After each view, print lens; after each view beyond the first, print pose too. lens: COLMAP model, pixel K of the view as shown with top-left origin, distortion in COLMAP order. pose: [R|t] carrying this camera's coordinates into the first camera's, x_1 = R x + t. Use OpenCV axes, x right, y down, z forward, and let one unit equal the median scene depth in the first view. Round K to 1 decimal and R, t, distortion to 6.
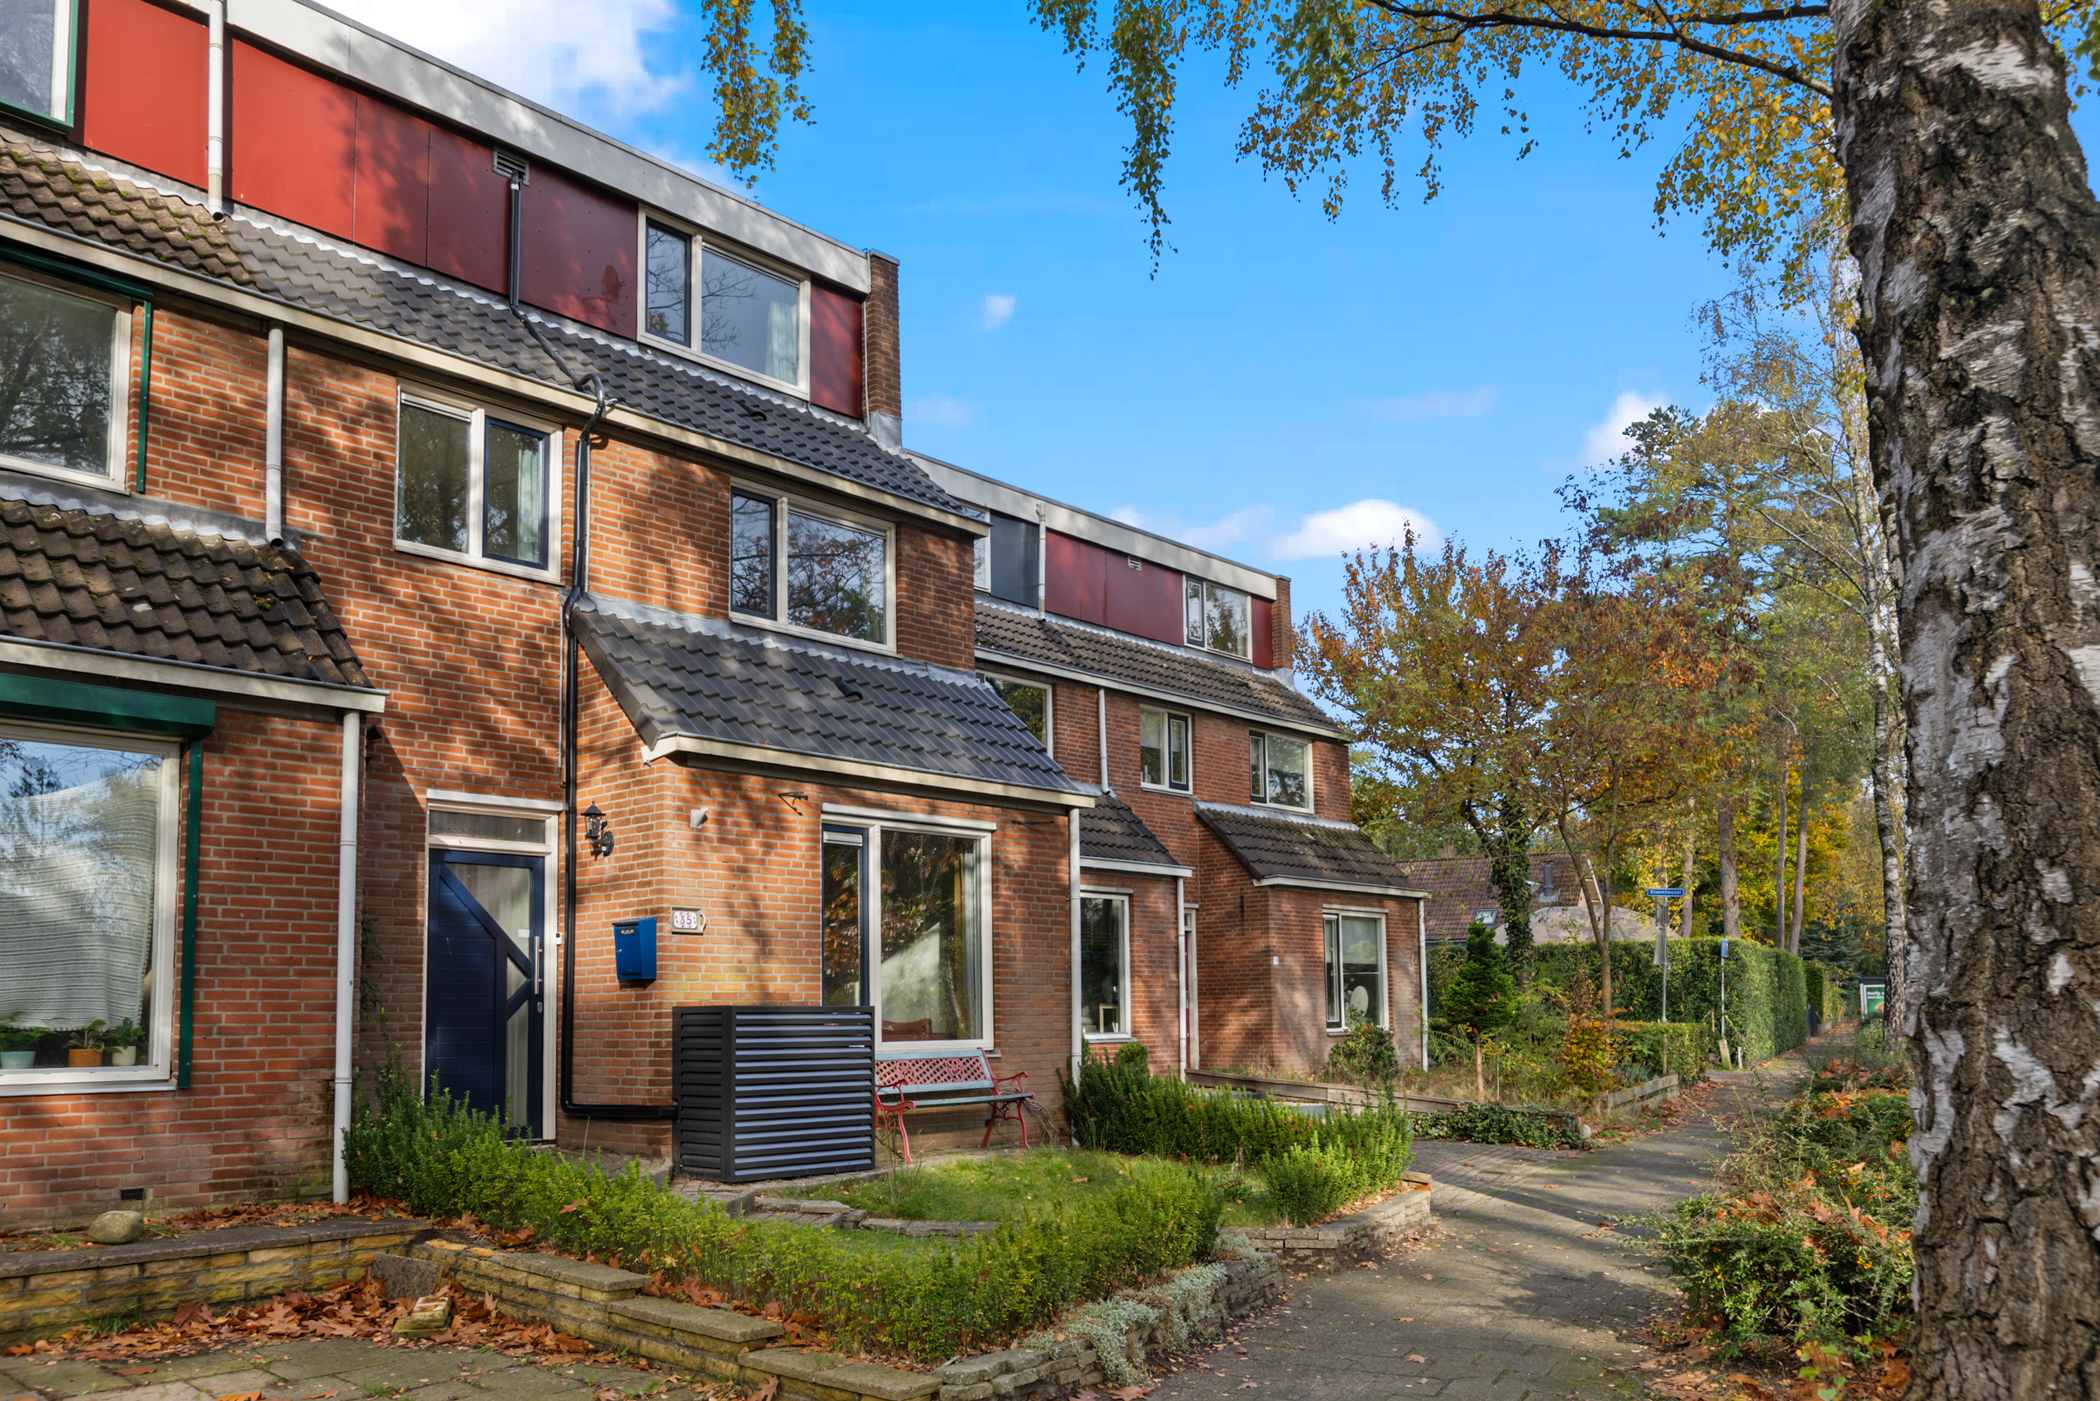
lens RADIAL K [[1584.8, 0, 1055.7], [0, 1584.8, 881.8], [0, 0, 1]] dist [0.000062, -0.001010]
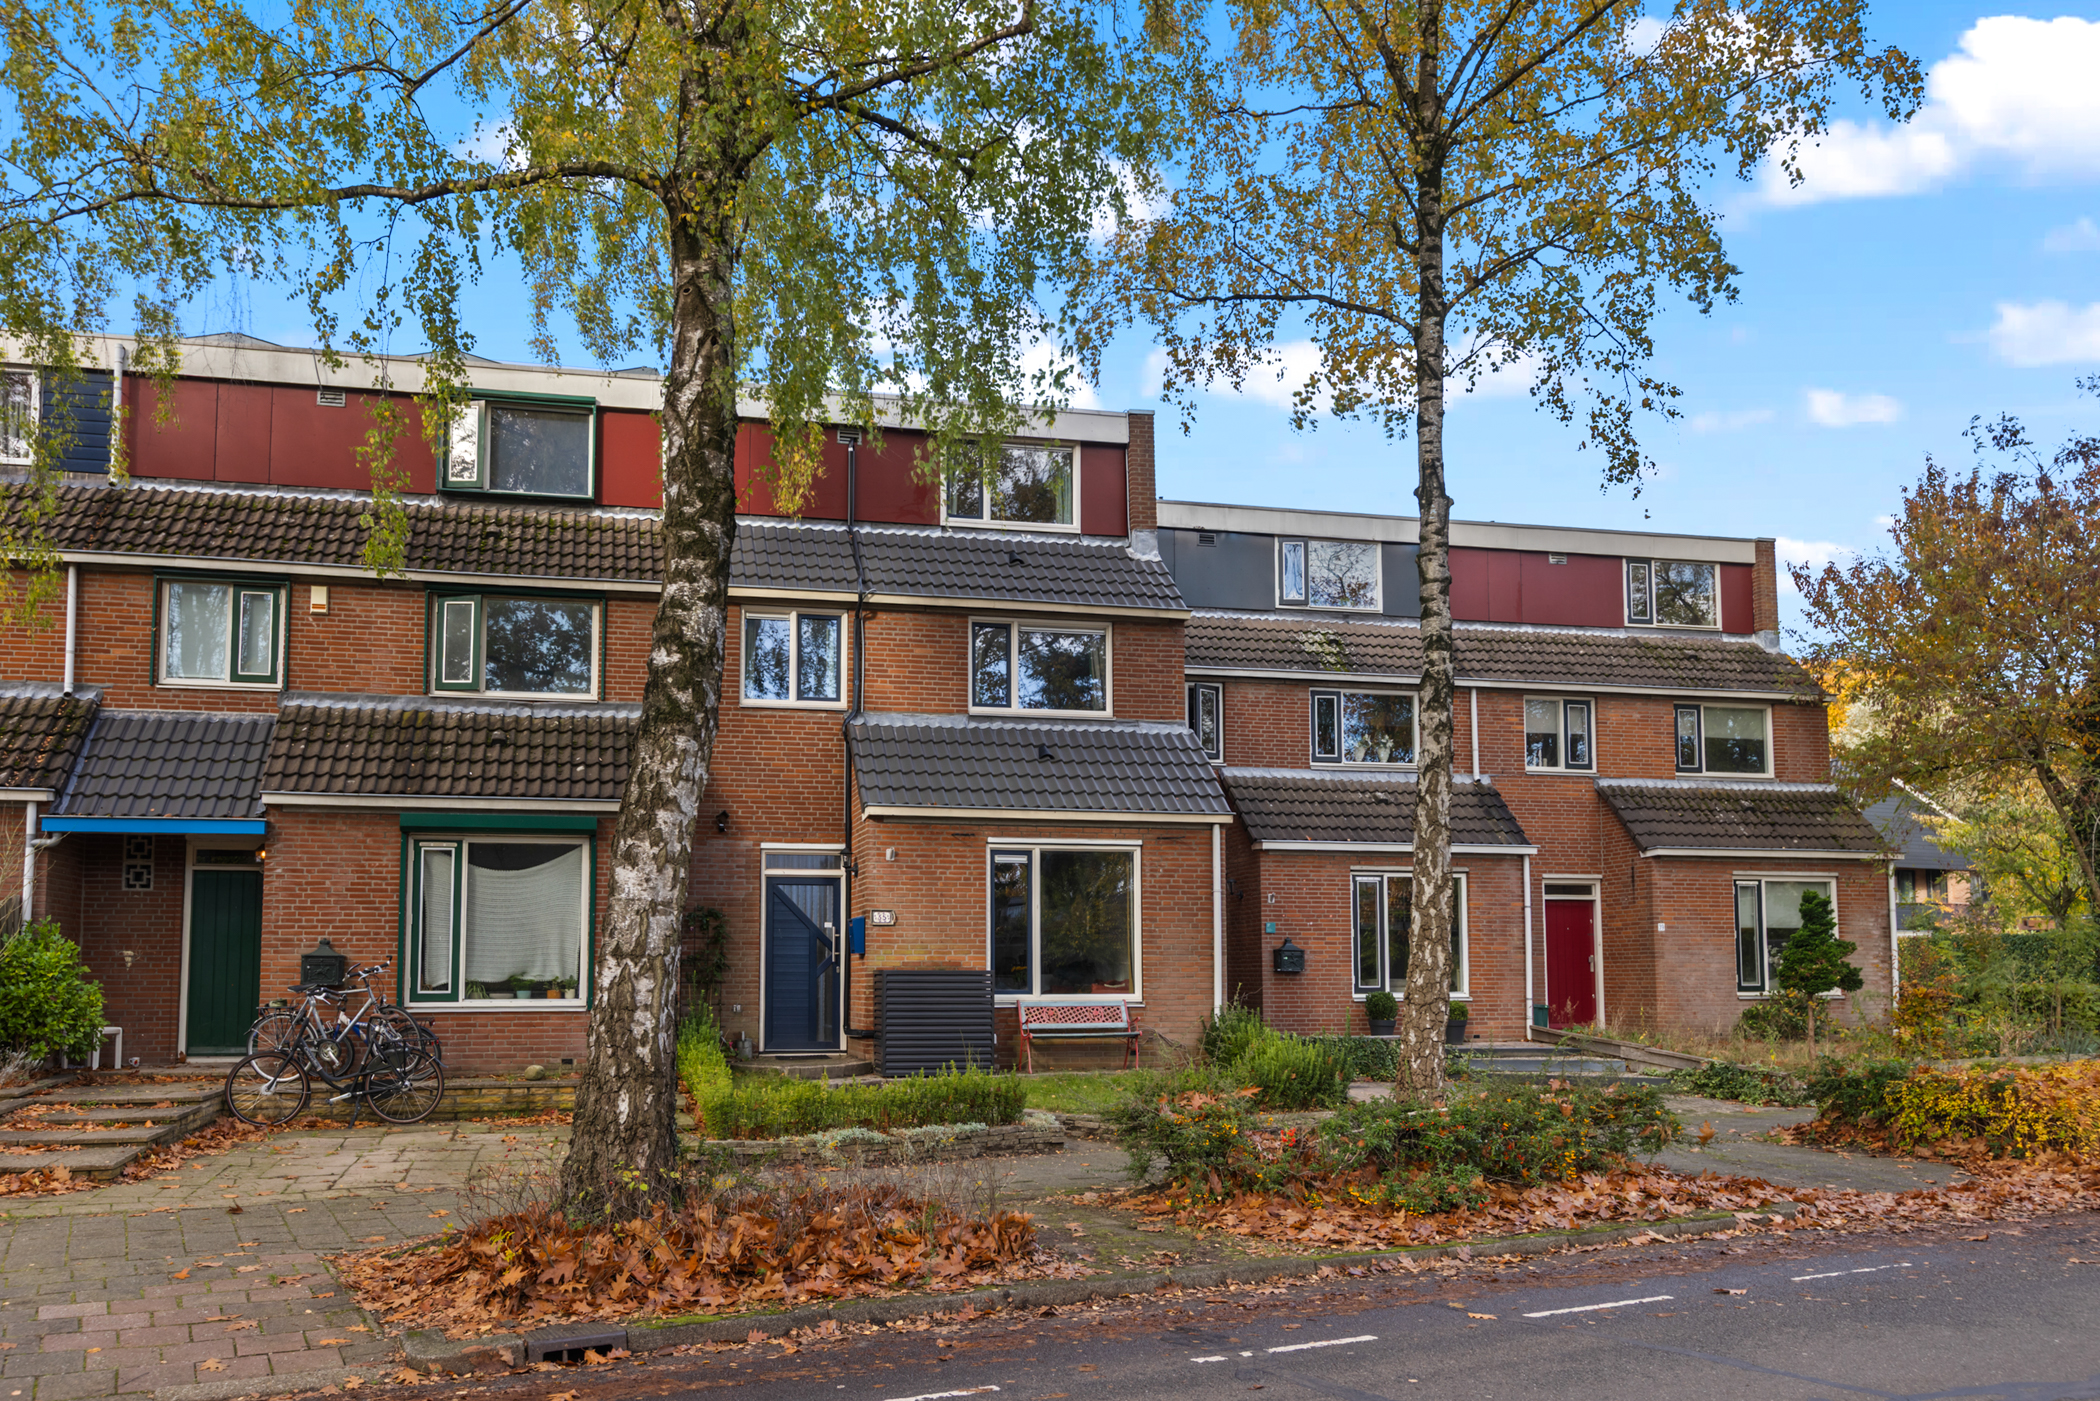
lens RADIAL K [[1641.4, 0, 984.6], [0, 1641.4, 845.9], [0, 0, 1]] dist [0.002902, -0.002882]
pose [[0.824187, -0.034635, -0.565257, 0.742355], [0.039783, 0.999203, -0.003217, -0.036592], [0.564918, -0.019836, 0.824909, -0.307065]]
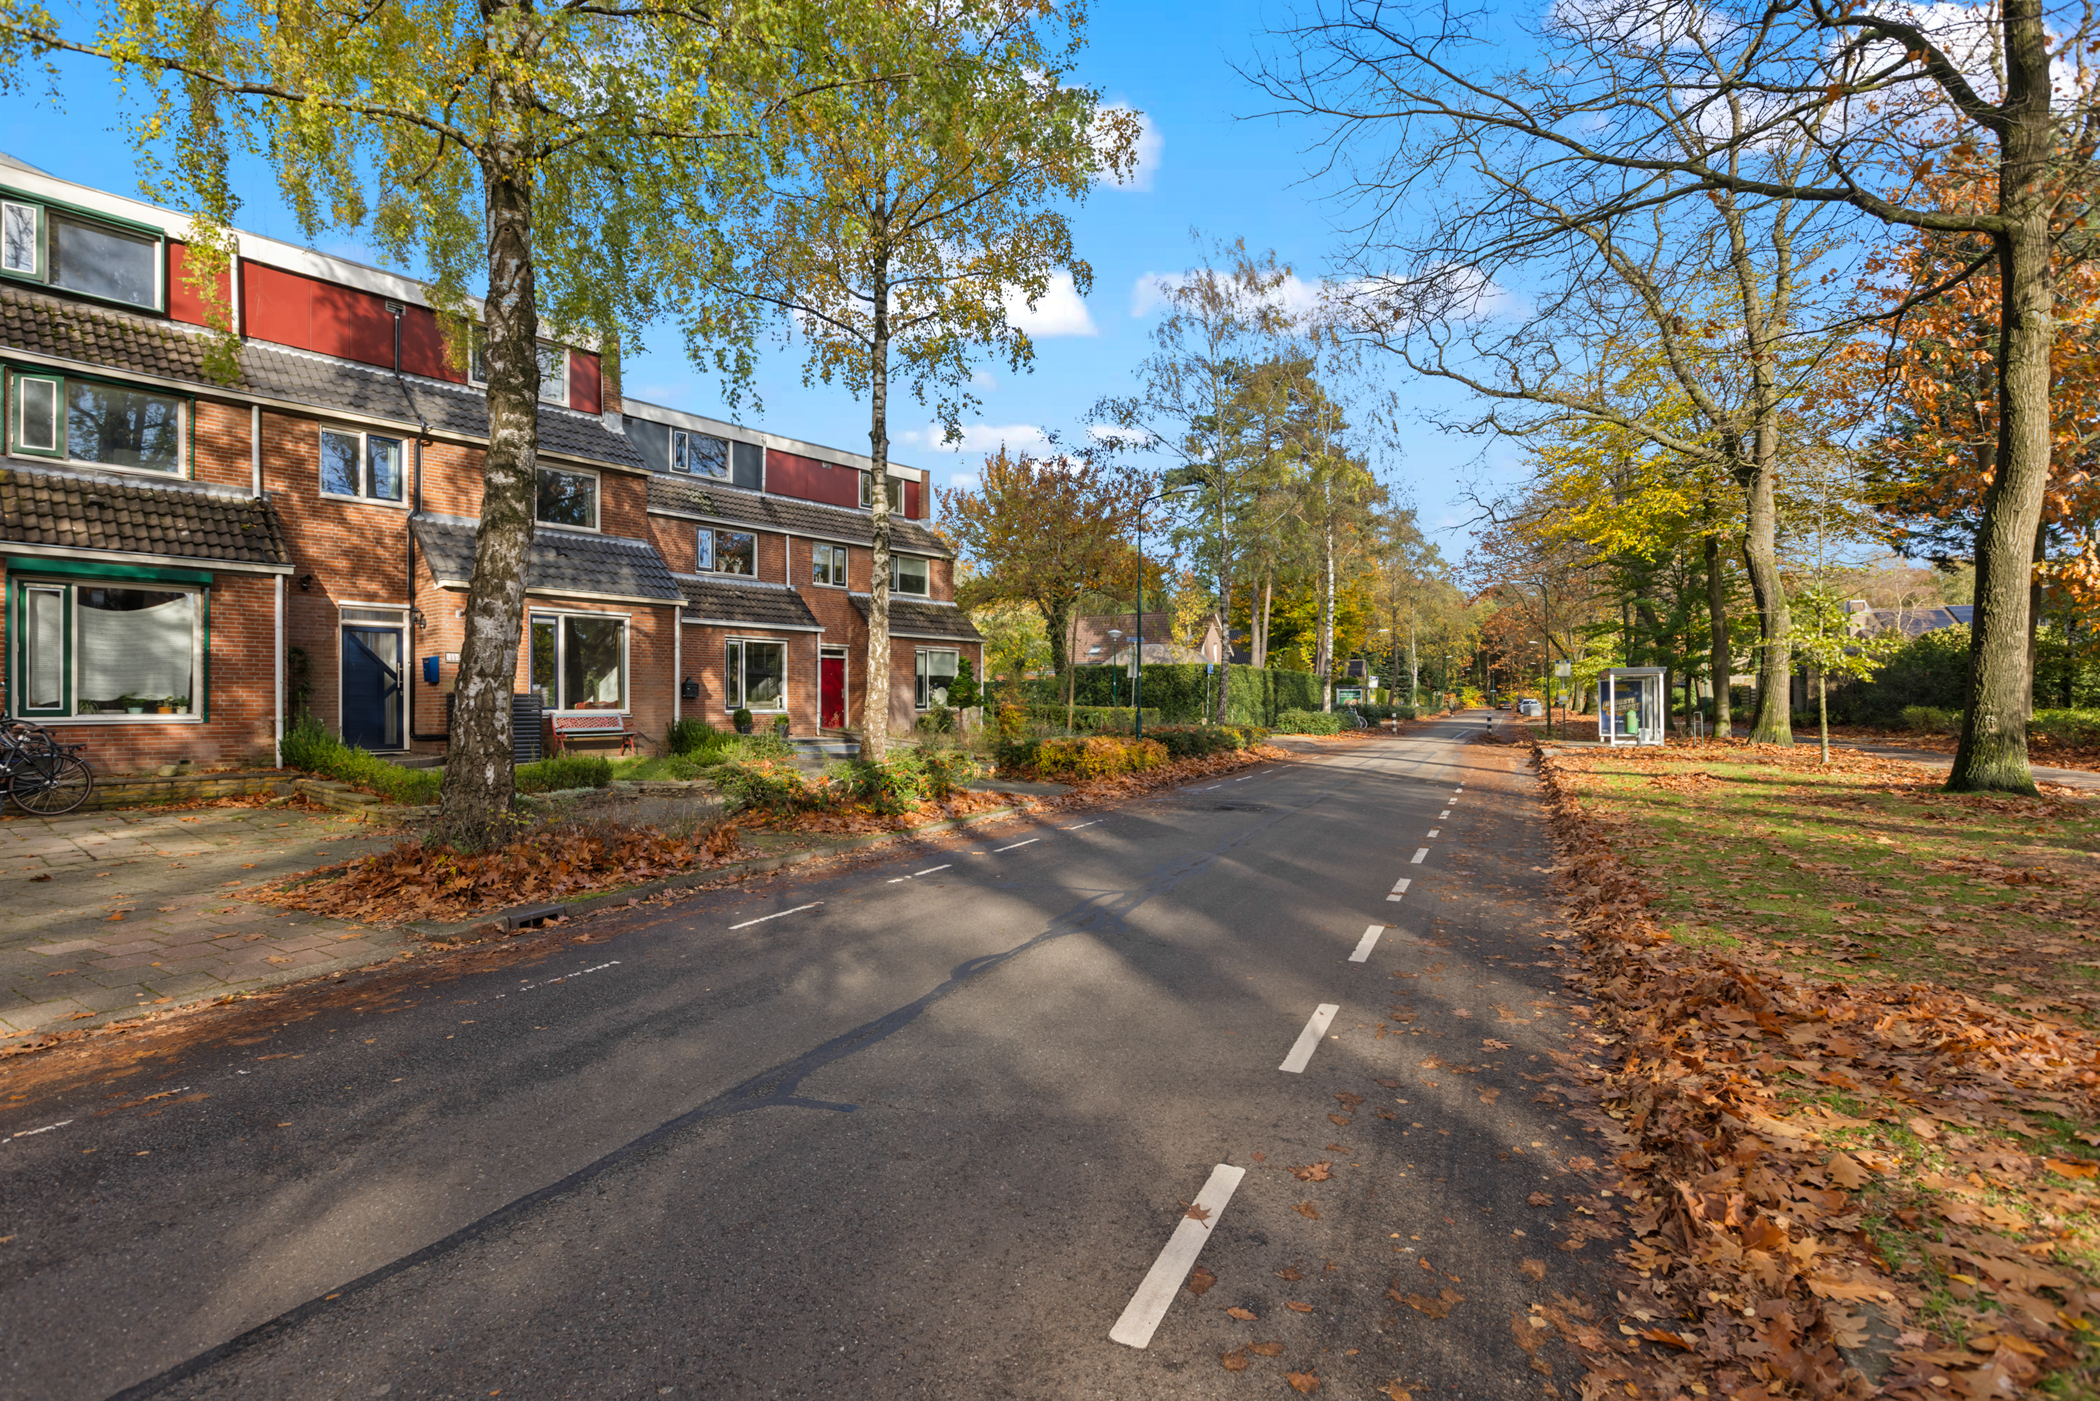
lens RADIAL K [[1006.1, 0, 1050.0], [0, 1006.1, 700.5], [0, 0, 1]] dist [-0.006055, -0.000668]
pose [[0.998229, 0.008182, 0.058923, 0.520860], [-0.012868, 0.996745, 0.079585, -0.038647], [-0.058080, -0.080203, 0.995085, -0.506593]]
